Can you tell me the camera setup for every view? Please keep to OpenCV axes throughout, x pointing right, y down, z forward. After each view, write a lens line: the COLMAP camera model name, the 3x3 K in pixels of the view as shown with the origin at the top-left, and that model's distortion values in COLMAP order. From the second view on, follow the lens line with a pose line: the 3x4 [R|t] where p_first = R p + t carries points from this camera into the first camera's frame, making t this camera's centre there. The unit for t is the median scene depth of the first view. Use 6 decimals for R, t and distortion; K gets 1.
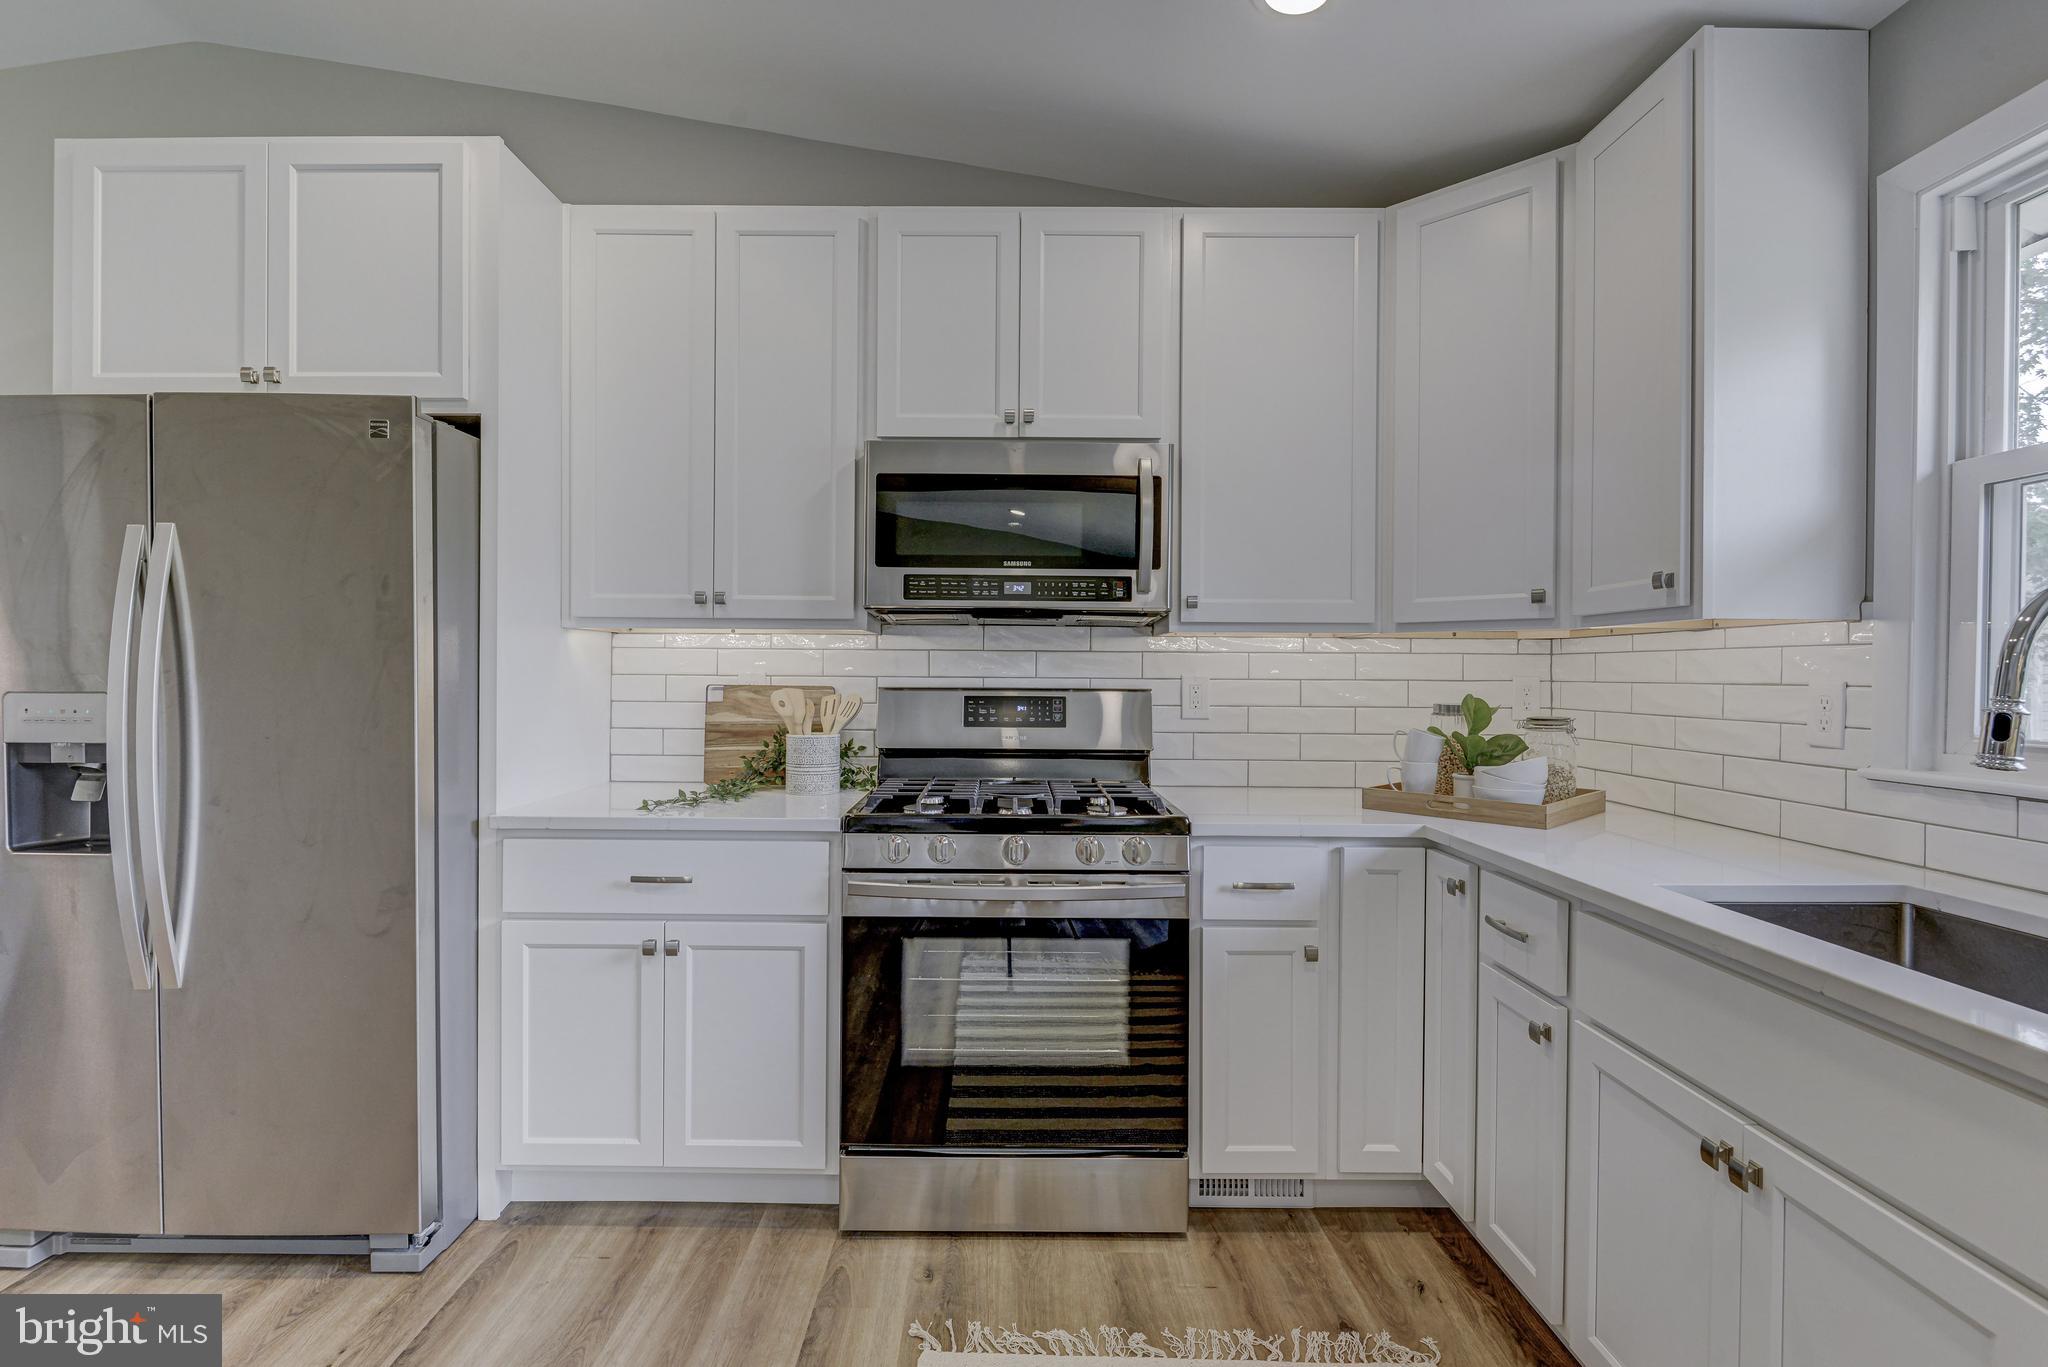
lens RADIAL K [[928.4, 0, 1017.0], [0, 928.4, 681.4], [0, 0, 1]] dist [-0.002807, -0.002141]
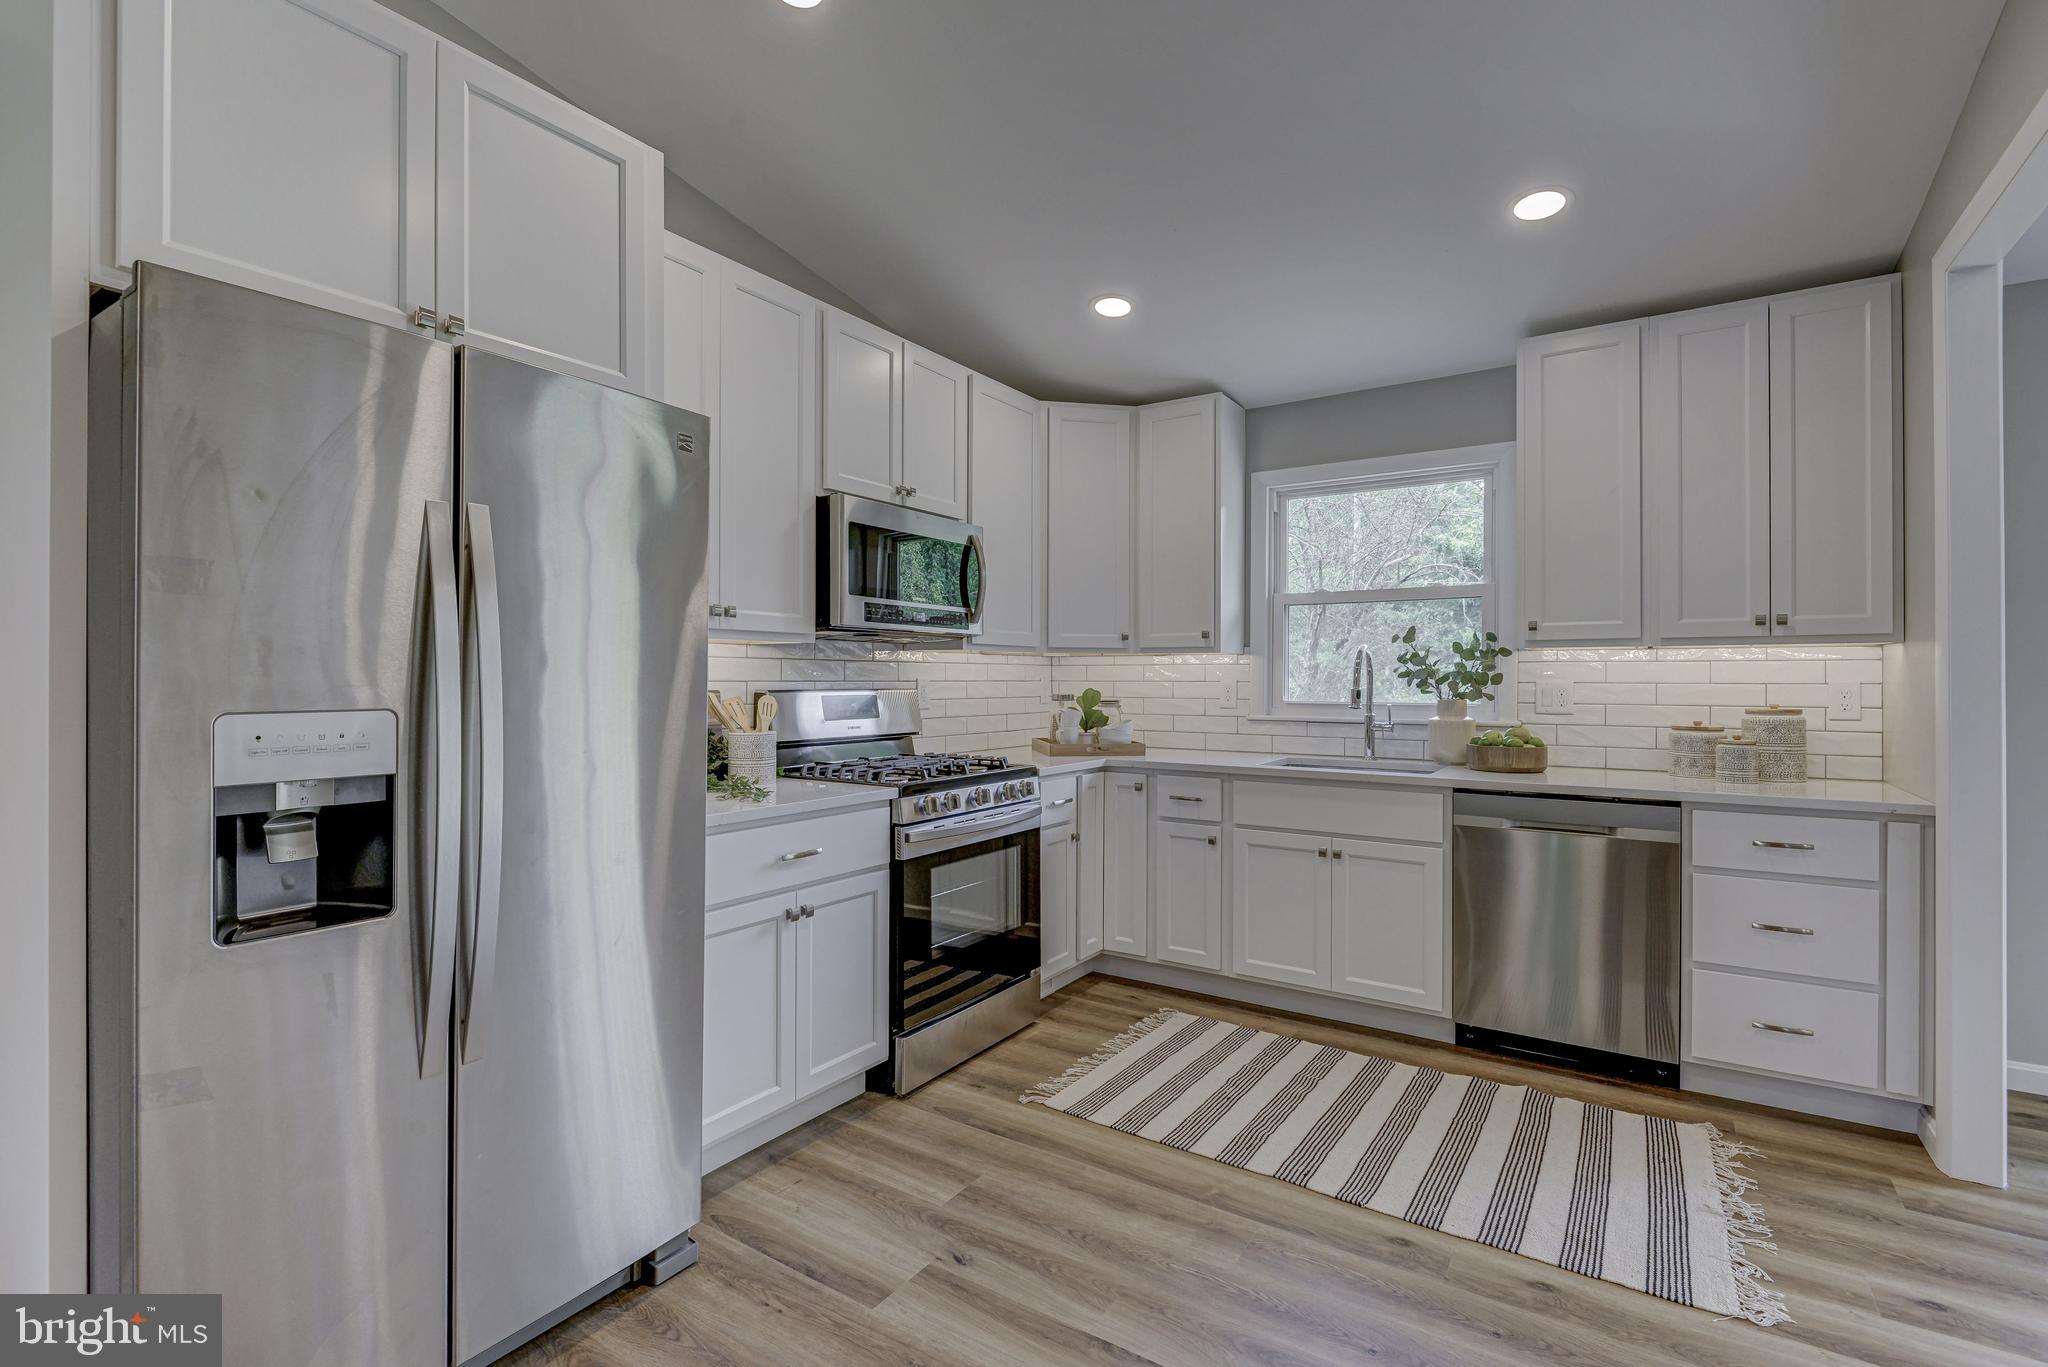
lens RADIAL K [[928.4, 0, 1014.2], [0, 928.4, 680.0], [0, 0, 1]] dist [-0.002807, -0.002141]
pose [[0.561642, -0.006357, 0.827356, -1.194633], [0.008397, 0.999963, 0.001983, -0.008363], [-0.827338, 0.005834, 0.561675, 0.109465]]
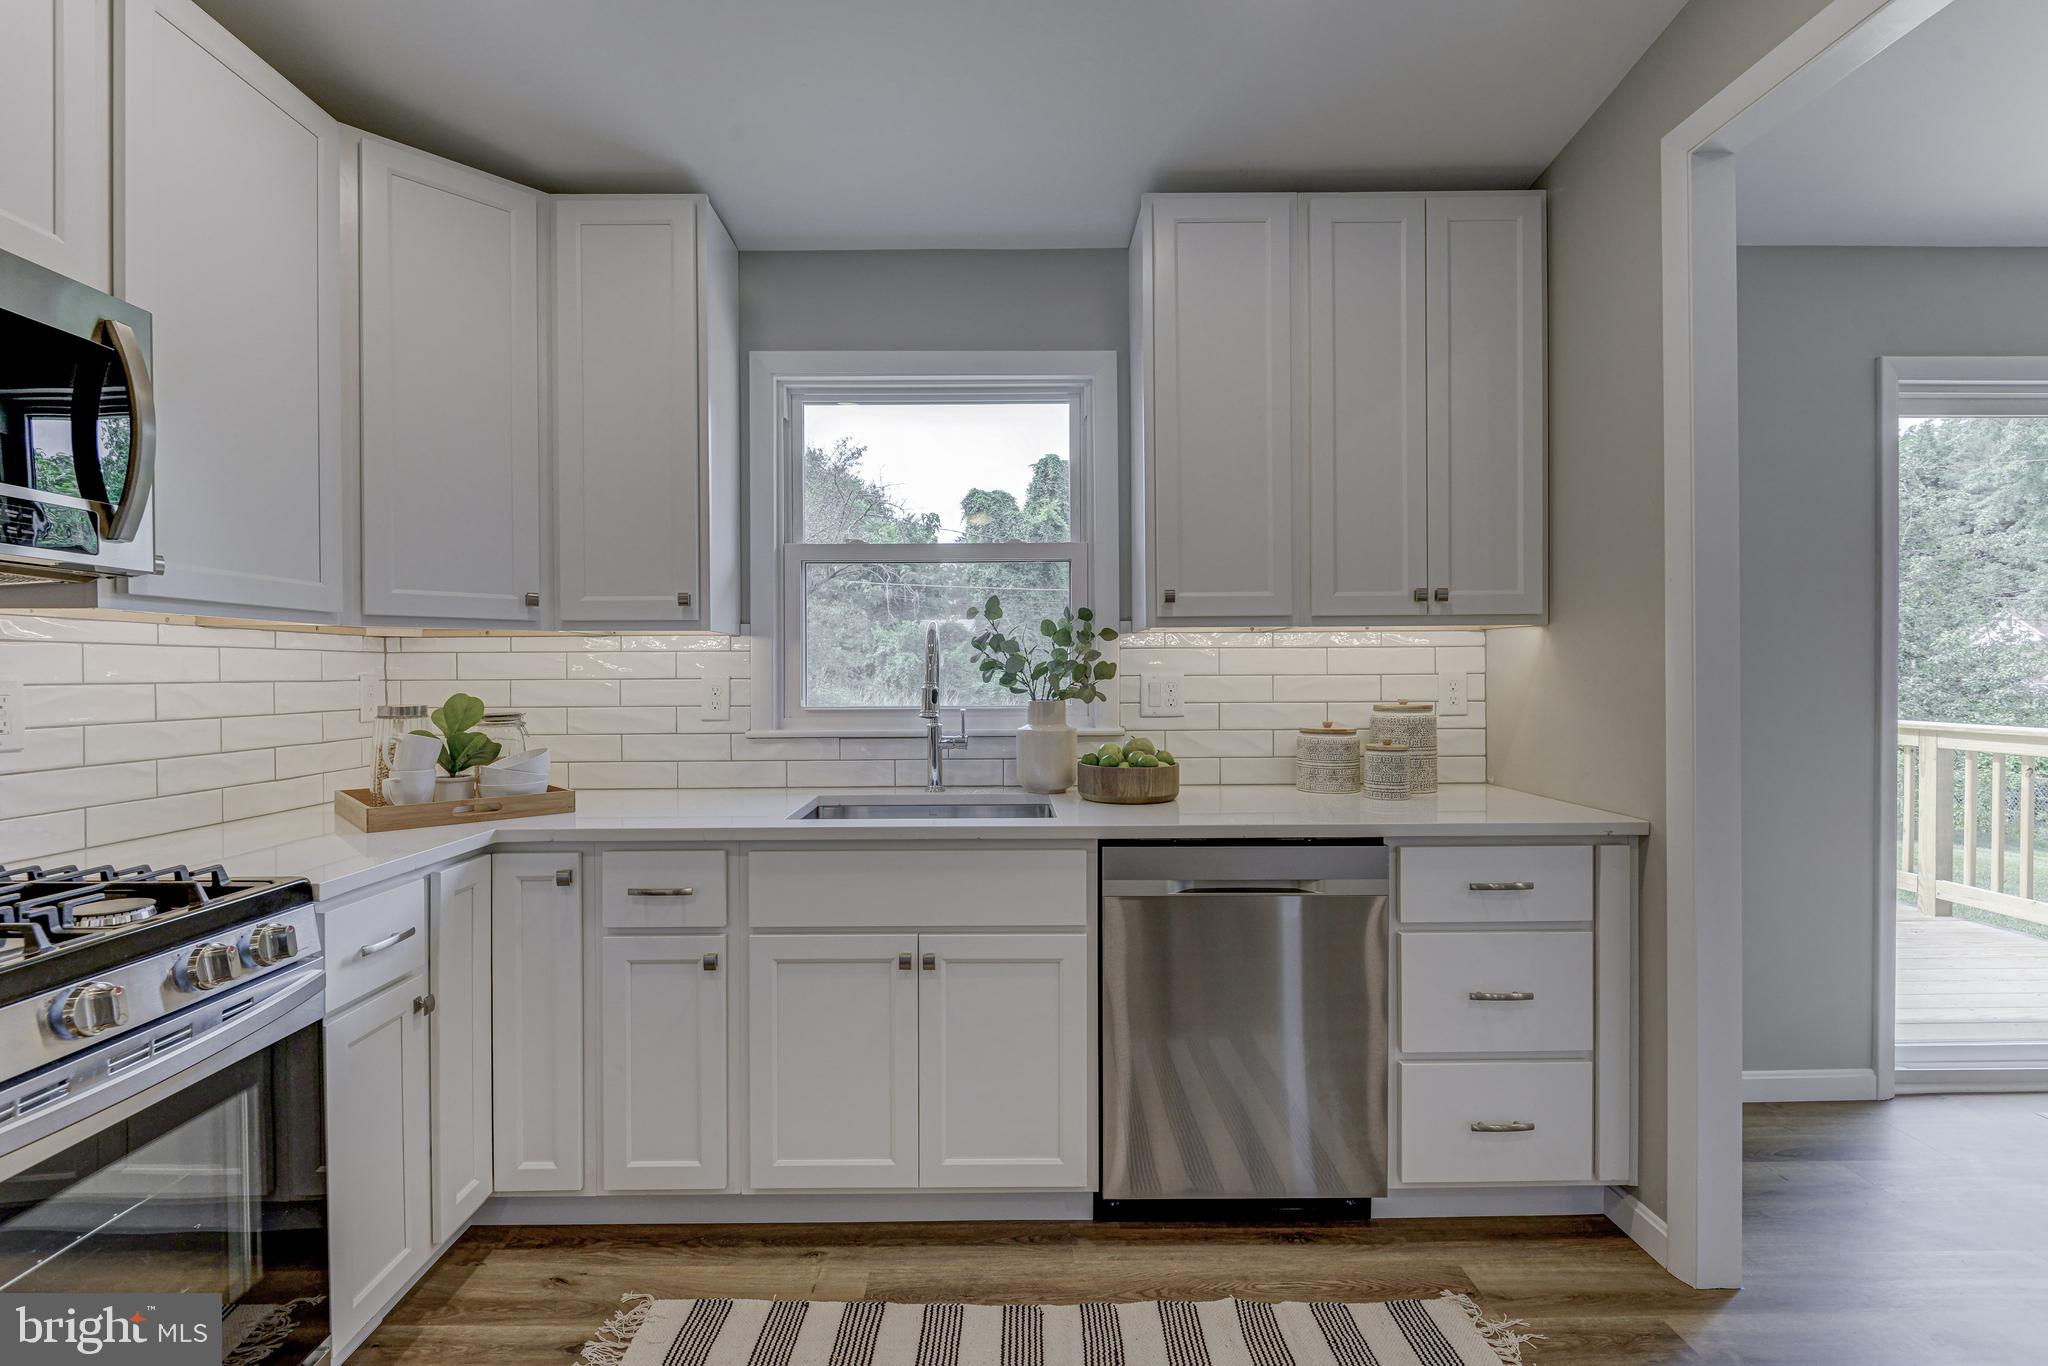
lens RADIAL K [[928.4, 0, 1000.2], [0, 928.4, 676.9], [0, 0, 1]] dist [-0.002807, -0.002141]
pose [[0.002649, -0.011165, 0.999934, -0.521699], [0.014217, 0.999837, 0.011126, -0.007186], [-0.999895, 0.014187, 0.002808, 0.468521]]
